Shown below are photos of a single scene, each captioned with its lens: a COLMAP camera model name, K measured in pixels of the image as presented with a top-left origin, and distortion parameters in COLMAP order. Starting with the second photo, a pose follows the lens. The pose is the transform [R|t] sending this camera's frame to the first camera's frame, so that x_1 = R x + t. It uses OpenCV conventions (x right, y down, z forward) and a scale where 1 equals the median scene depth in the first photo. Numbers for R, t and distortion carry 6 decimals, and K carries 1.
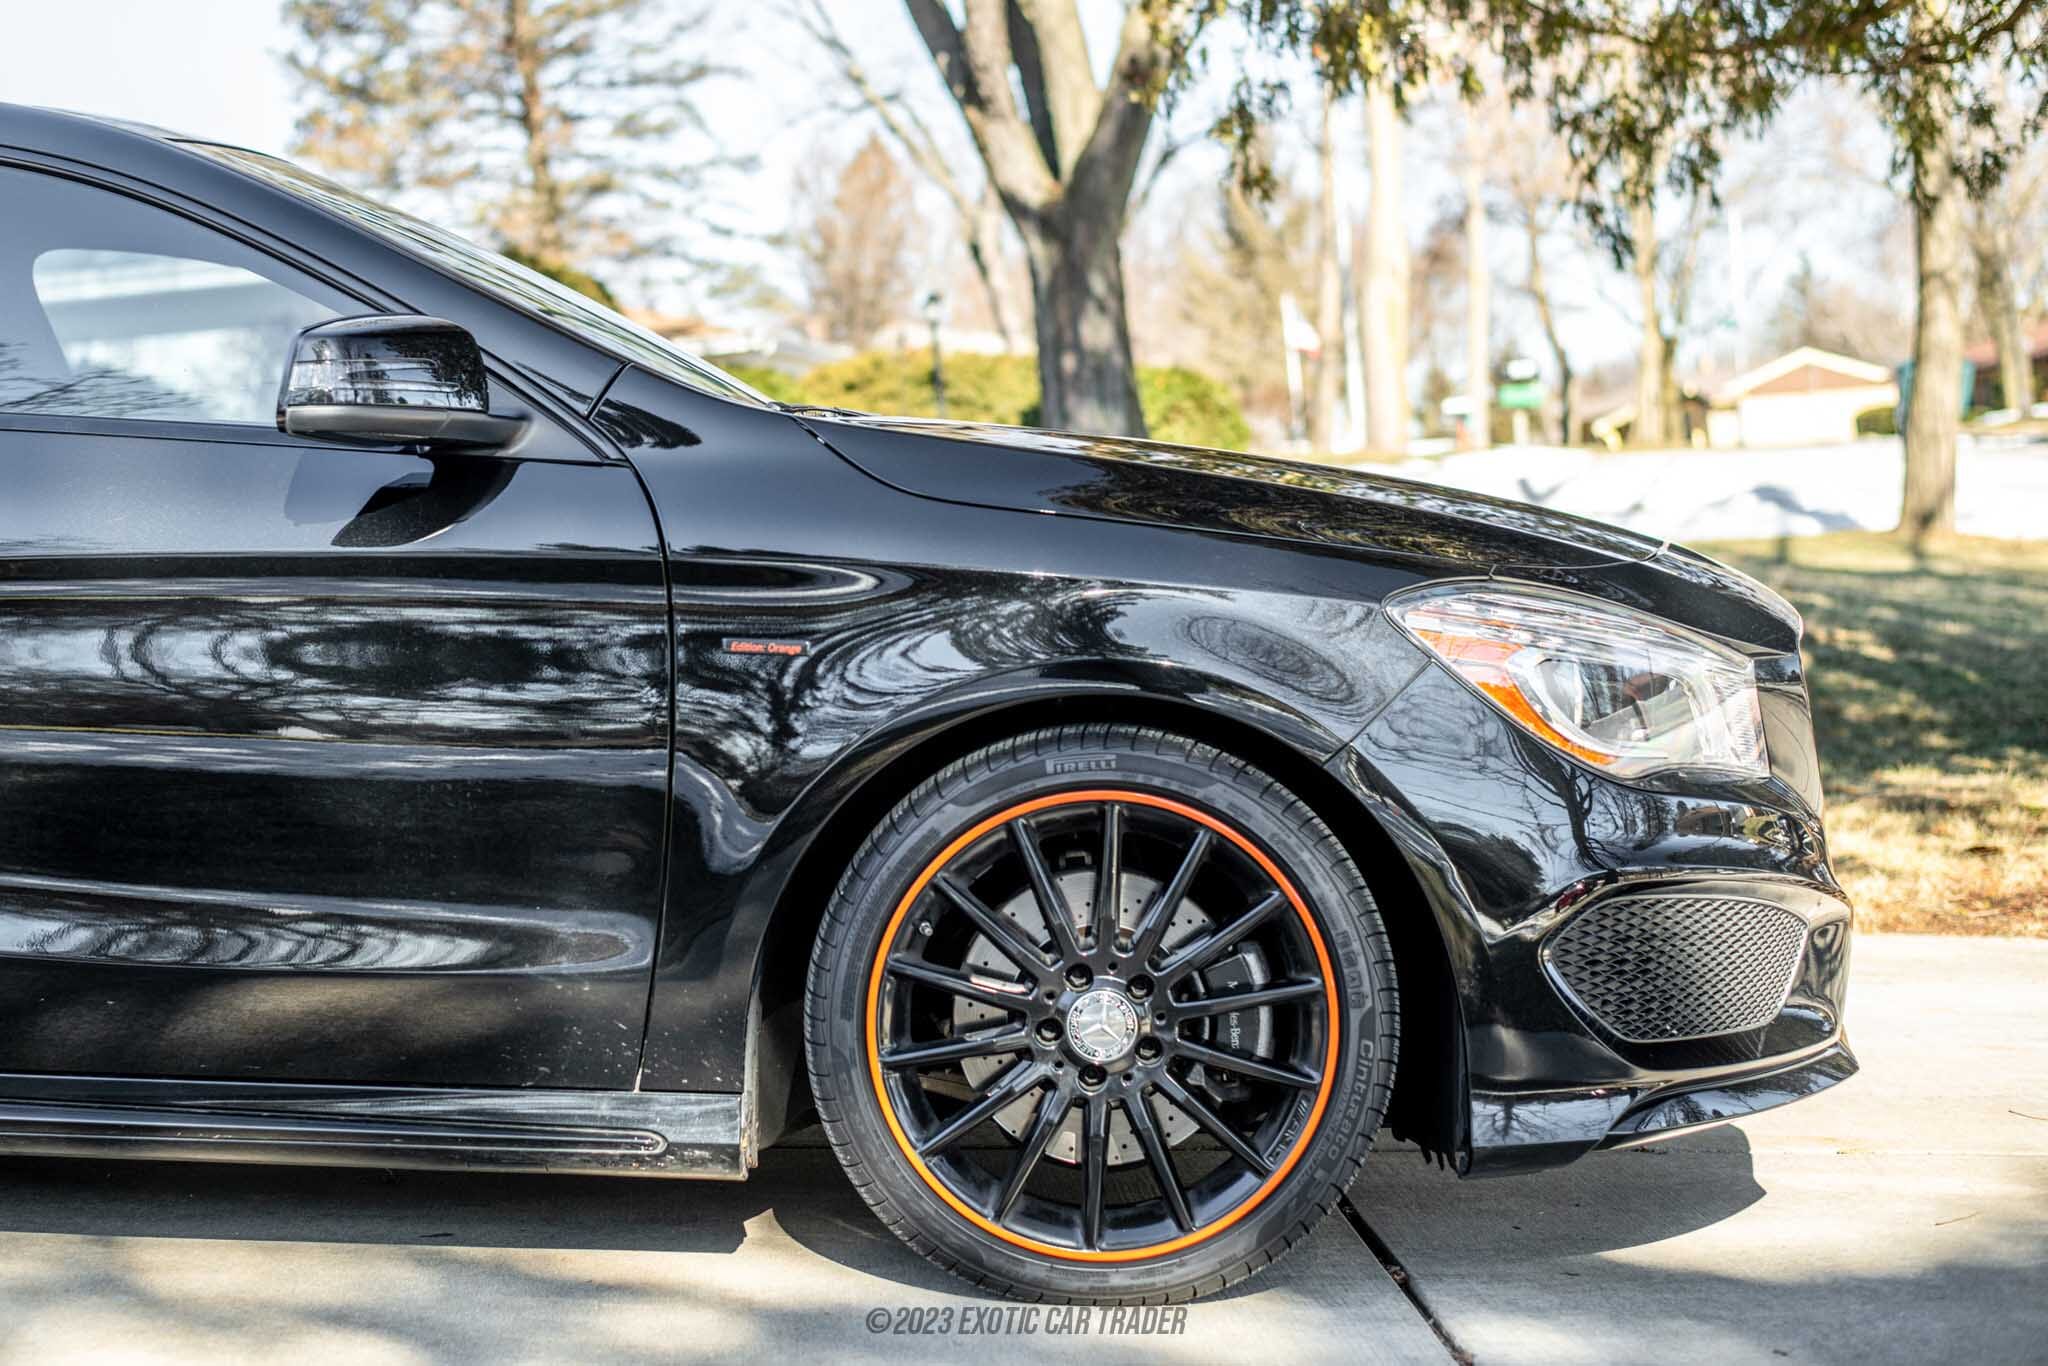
lens RADIAL K [[2951.3, 0, 931.4], [0, 2951.3, 681.7], [0, 0, 1]] dist [-0.089030, 0.032150]
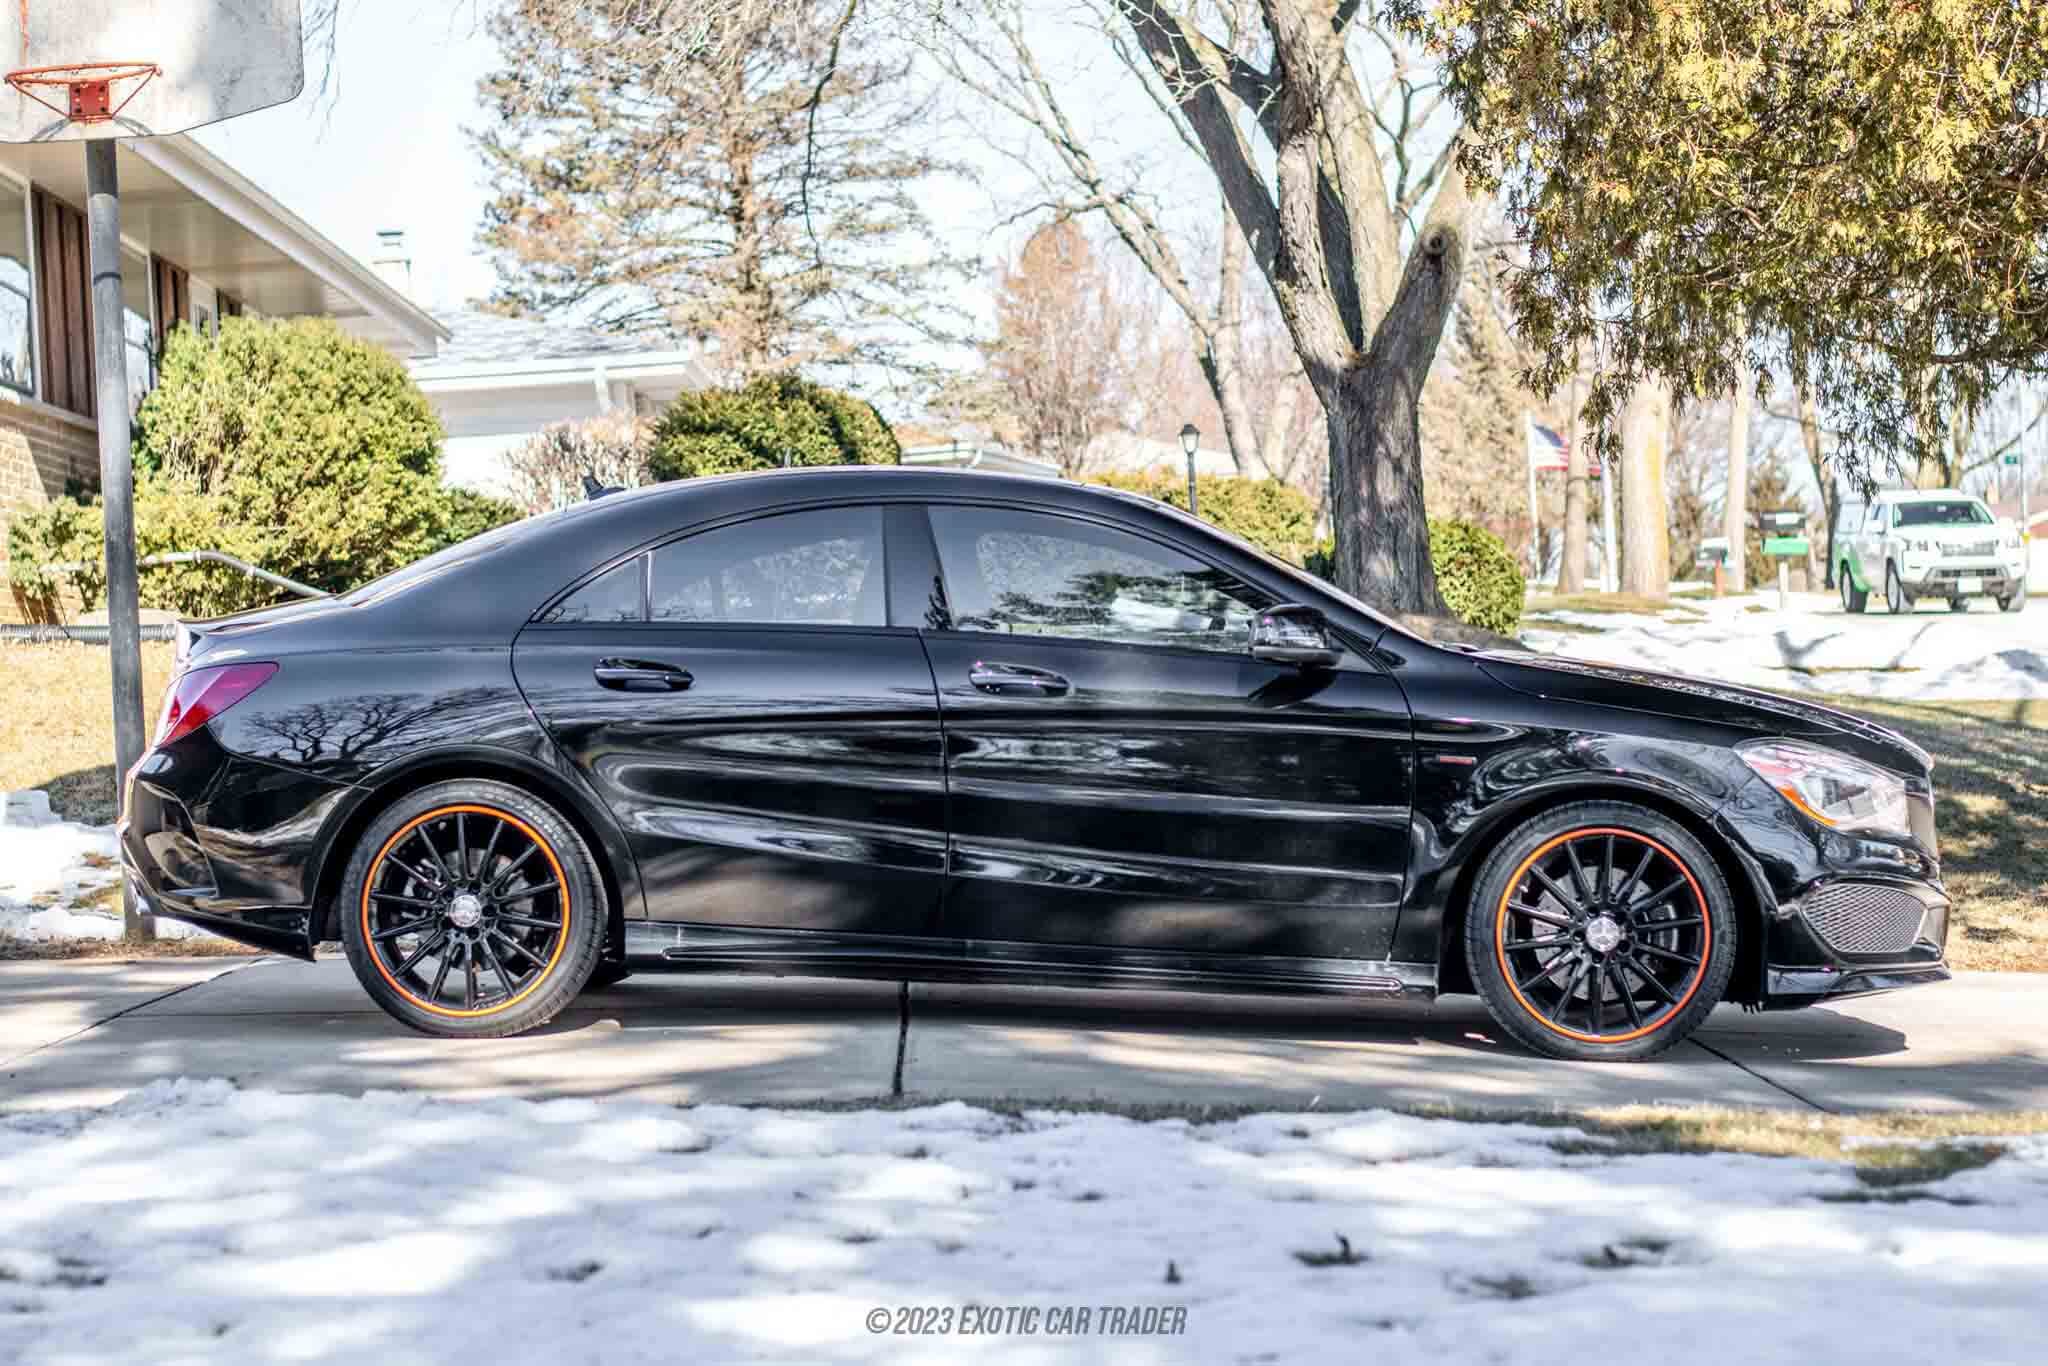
lens RADIAL K [[3058.5, 0, 1024.0], [0, 3058.5, 683.0], [0, 0, 1]] dist [-0.121360, -0.075790]
pose [[0.998435, 0.030509, -0.046861, -0.268656], [-0.032531, 0.998544, -0.043019, 0.039090], [0.045480, 0.044476, 0.997975, -1.281025]]
